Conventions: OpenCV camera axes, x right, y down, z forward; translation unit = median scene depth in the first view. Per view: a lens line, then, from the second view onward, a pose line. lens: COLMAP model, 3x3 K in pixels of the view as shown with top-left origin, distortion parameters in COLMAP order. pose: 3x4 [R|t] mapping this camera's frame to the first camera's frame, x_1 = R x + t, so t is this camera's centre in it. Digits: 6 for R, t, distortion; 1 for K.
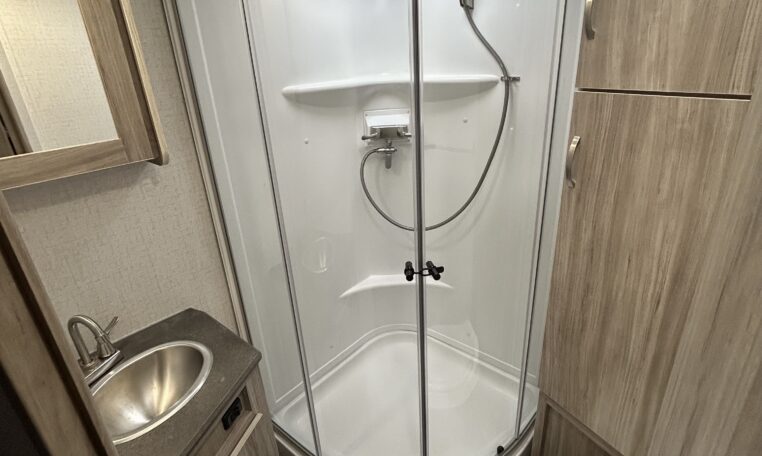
lens RADIAL K [[405.0, 0, 383.4], [0, 405.0, 229.4], [0, 0, 1]] dist [-0.003056, 0.003327]
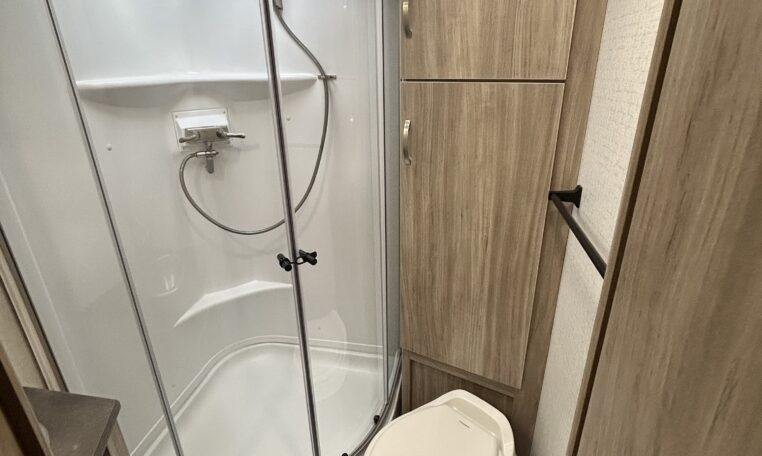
lens RADIAL K [[405.0, 0, 382.3], [0, 405.0, 229.0], [0, 0, 1]] dist [-0.003056, 0.003327]
pose [[0.862319, -0.159691, 0.480525, -0.189660], [0.175085, 0.984468, 0.012969, 0.051330], [-0.475132, 0.072950, 0.876885, 0.016883]]
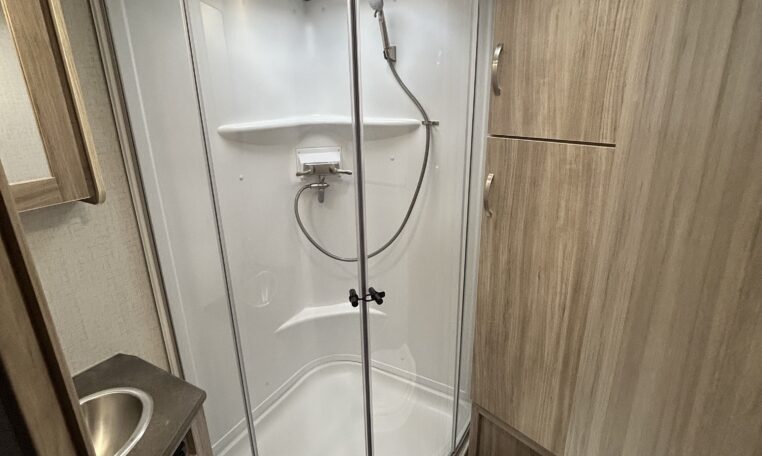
lens RADIAL K [[405.0, 0, 382.5], [0, 405.0, 230.5], [0, 0, 1]] dist [-0.003056, 0.003327]
pose [[0.980119, -0.030275, 0.196089, -0.065700], [0.045536, 0.996234, -0.073787, 0.007869], [-0.193117, 0.081249, 0.977806, -0.077370]]
